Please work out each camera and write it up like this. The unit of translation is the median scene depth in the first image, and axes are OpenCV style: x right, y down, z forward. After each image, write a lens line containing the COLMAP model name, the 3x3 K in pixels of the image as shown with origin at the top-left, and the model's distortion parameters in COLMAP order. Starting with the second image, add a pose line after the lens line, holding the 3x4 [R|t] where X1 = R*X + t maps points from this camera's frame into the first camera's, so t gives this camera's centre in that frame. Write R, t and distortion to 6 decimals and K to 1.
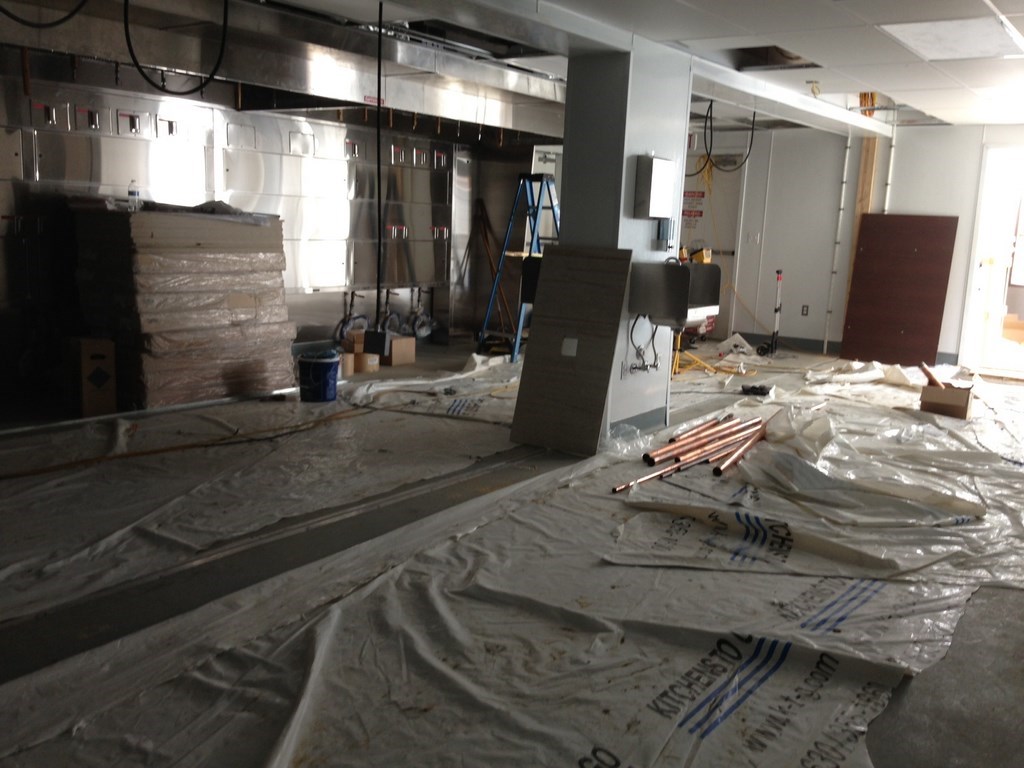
lens RADIAL K [[938.5, 0, 512.0], [0, 938.5, 384.0], [0, 0, 1]] dist [0.086876, -0.127509]
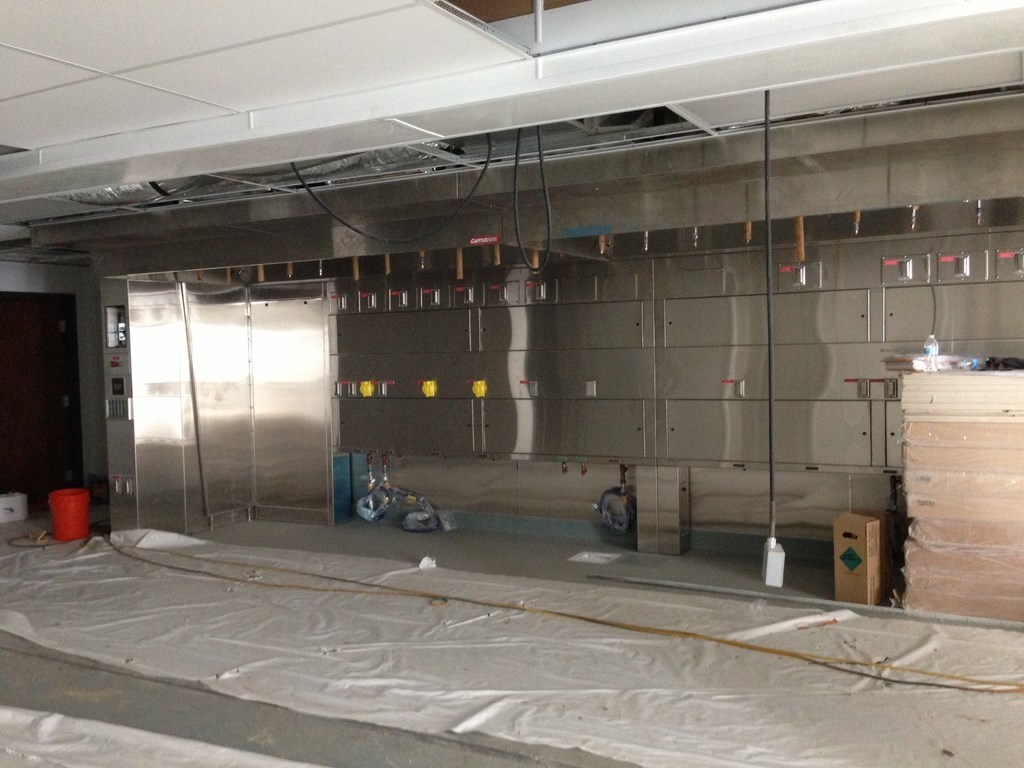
lens RADIAL K [[938.5, 0, 512.0], [0, 938.5, 384.0], [0, 0, 1]] dist [0.086876, -0.127509]
pose [[0.131750, -0.003861, -0.991275, 0.392890], [-0.146581, 0.988923, -0.023334, -0.099339], [0.980386, 0.148376, 0.129725, 0.543111]]
